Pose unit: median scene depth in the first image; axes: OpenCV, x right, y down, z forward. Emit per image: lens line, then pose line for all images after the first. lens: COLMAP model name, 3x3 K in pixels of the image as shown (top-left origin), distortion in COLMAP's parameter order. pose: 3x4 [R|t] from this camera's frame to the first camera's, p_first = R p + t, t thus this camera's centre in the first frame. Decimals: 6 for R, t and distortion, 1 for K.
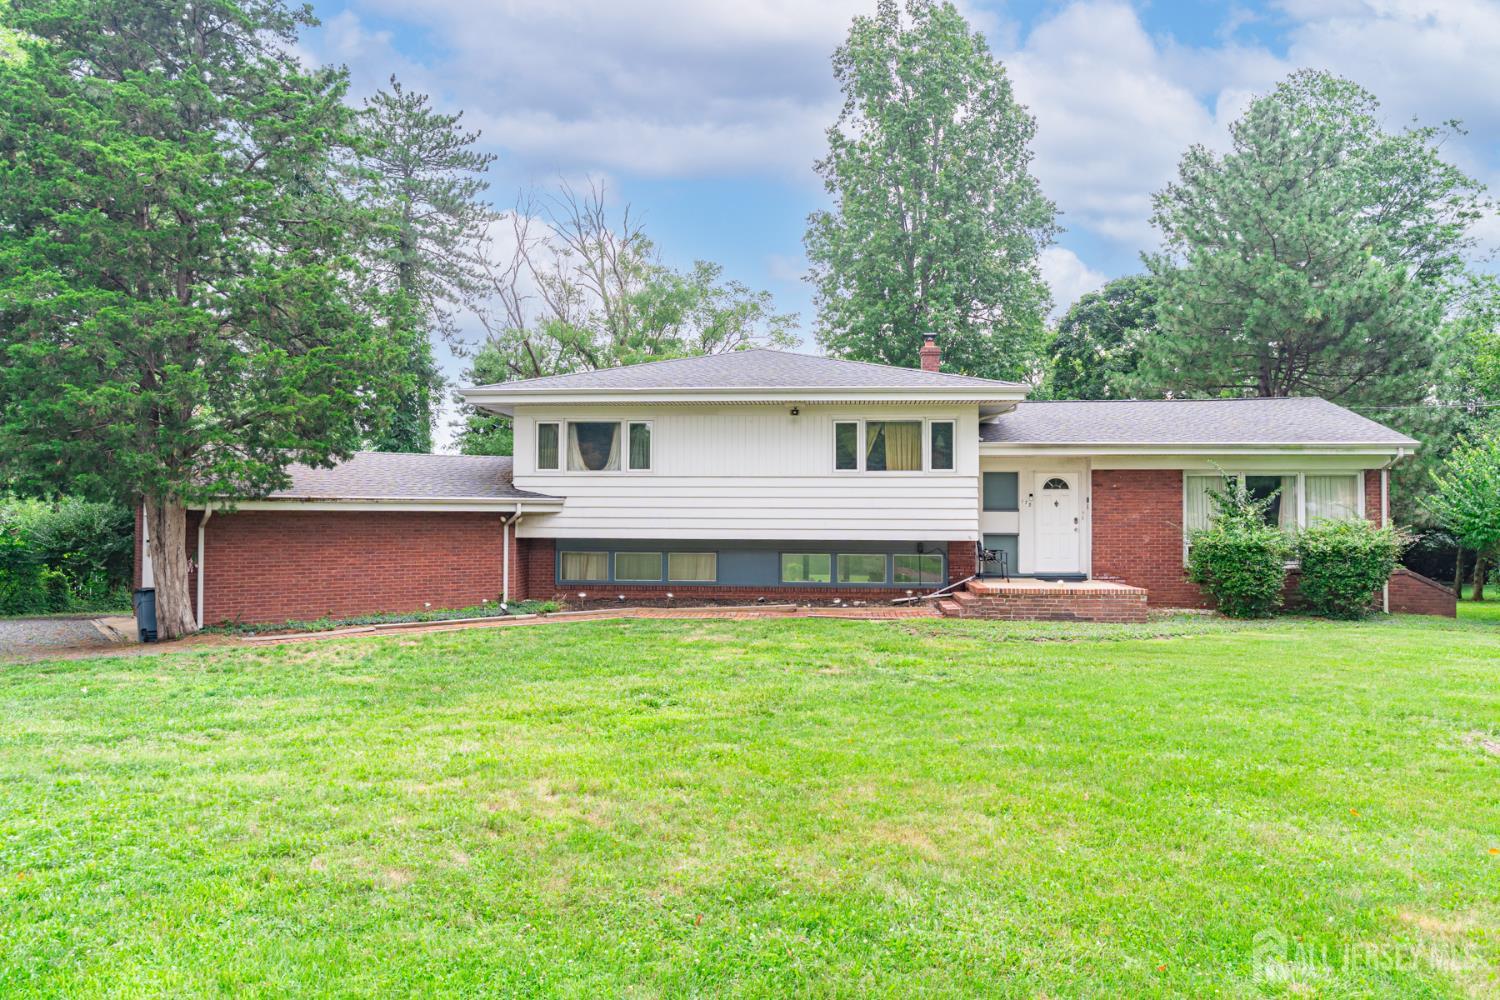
lens RADIAL K [[1062.5, 0, 745.2], [0, 1062.5, 489.4], [0, 0, 1]] dist [-0.006236, -0.002812]
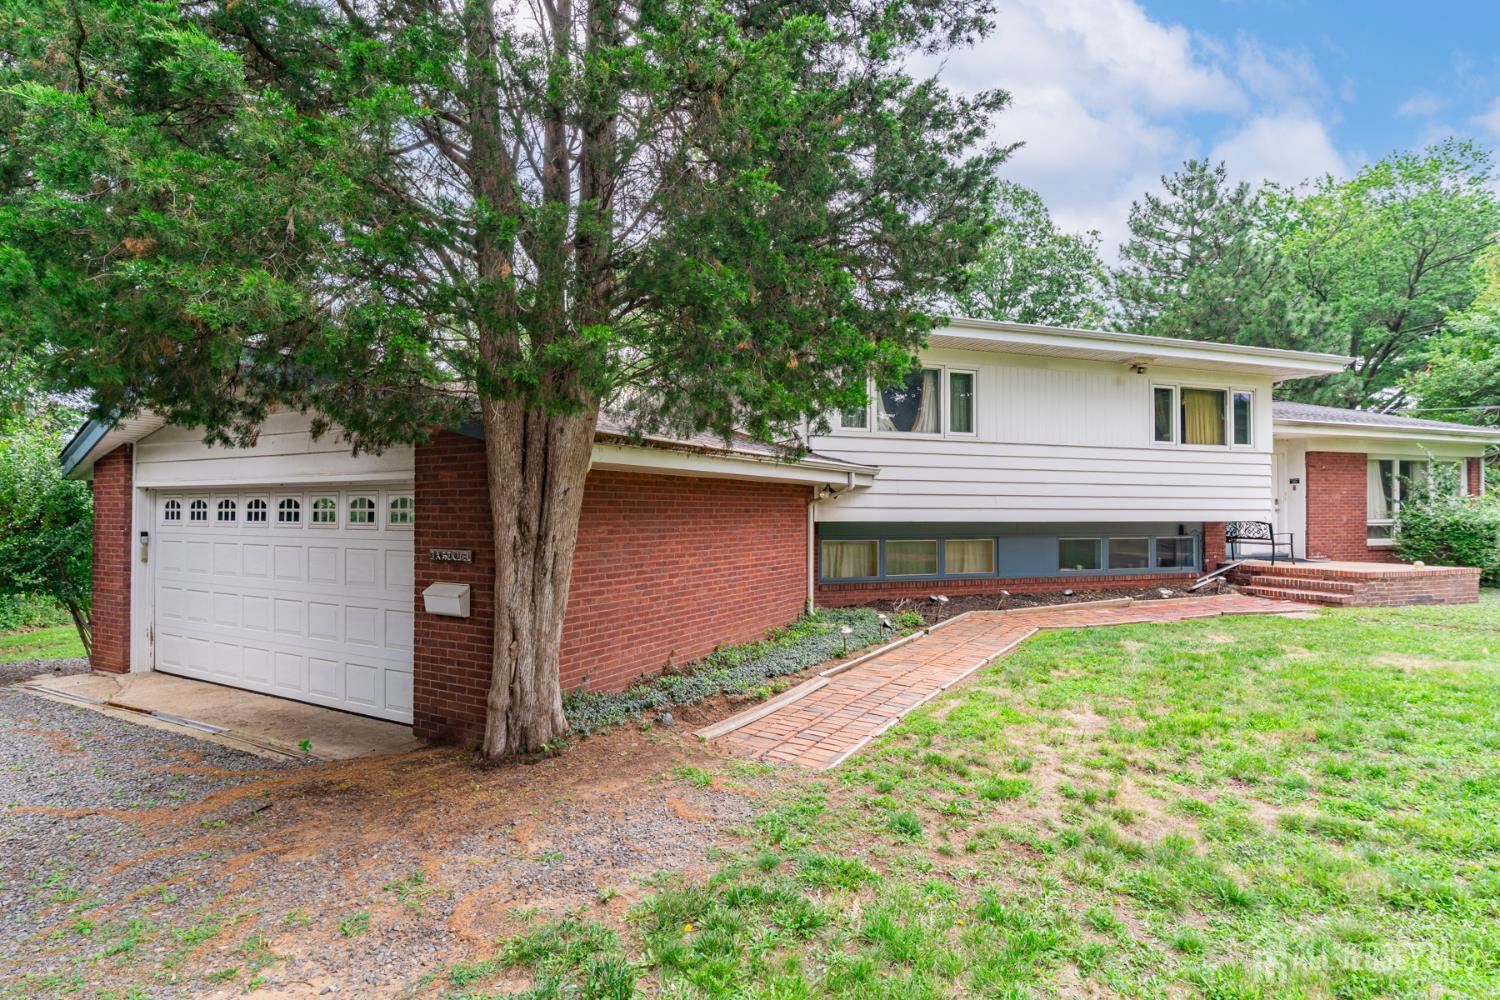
lens RADIAL K [[788.1, 0, 744.2], [0, 788.1, 505.2], [0, 0, 1]] dist [-0.000962, -0.000332]
pose [[0.909504, 0.001790, 0.415692, -0.469807], [-0.008625, 0.999857, 0.014565, 0.026743], [-0.415607, -0.016832, 0.909389, 0.531044]]
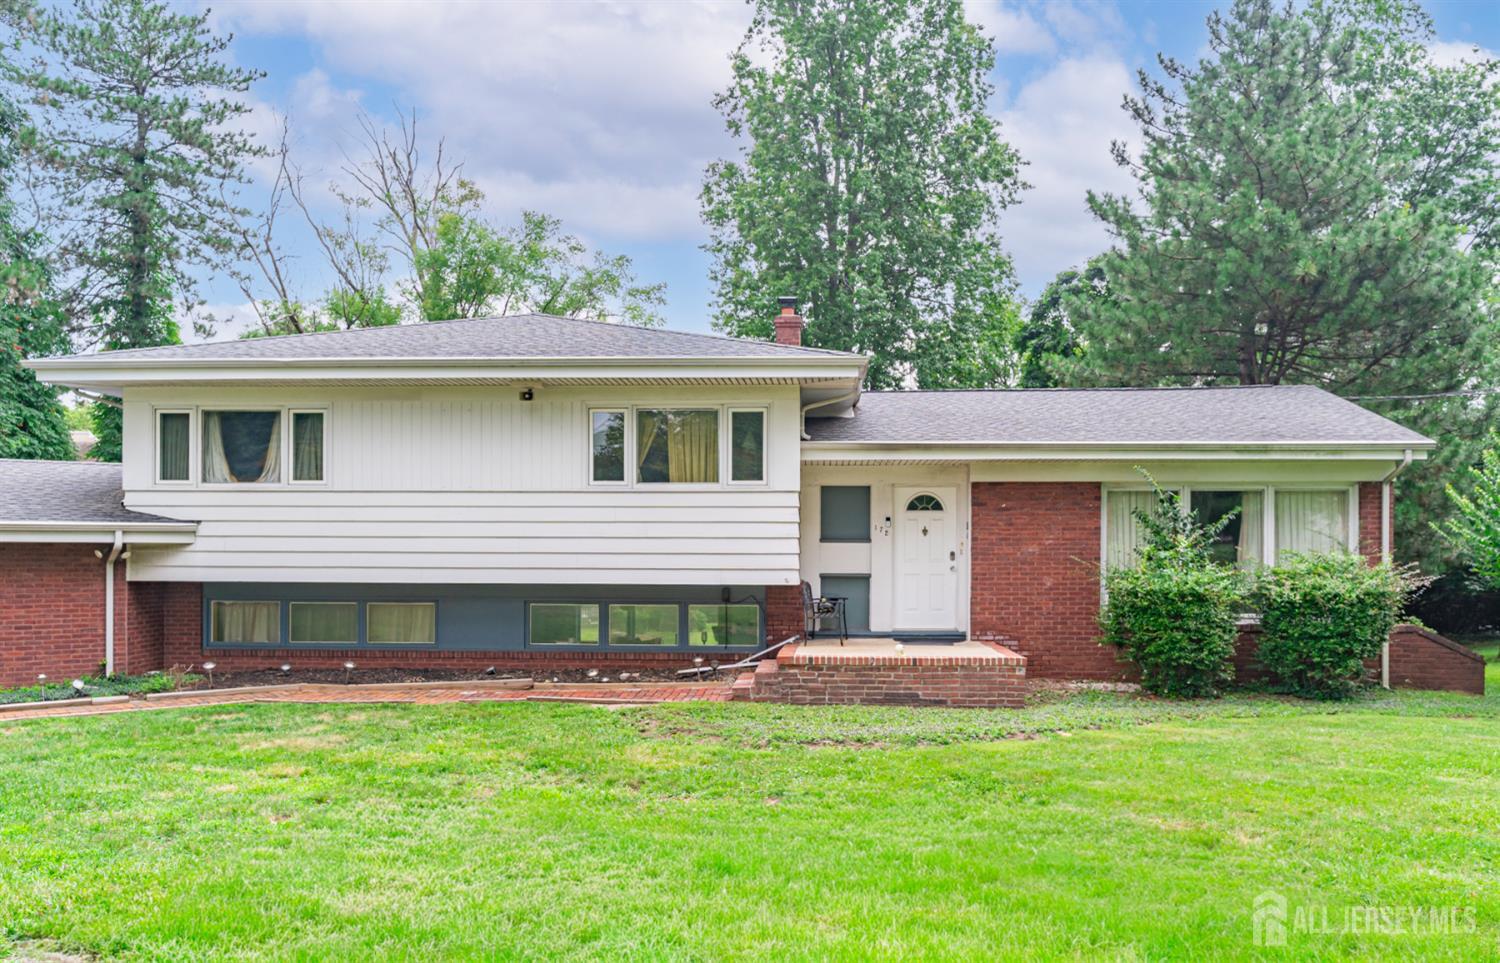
lens RADIAL K [[1248.0, 0, 747.3], [0, 1248.0, 556.1], [0, 0, 1]] dist [-0.010347, 0.012504]
pose [[0.999532, -0.000586, 0.030571, 0.153396], [-0.000306, 0.999575, 0.029139, 0.005989], [-0.030575, -0.029135, 0.999108, 0.188349]]
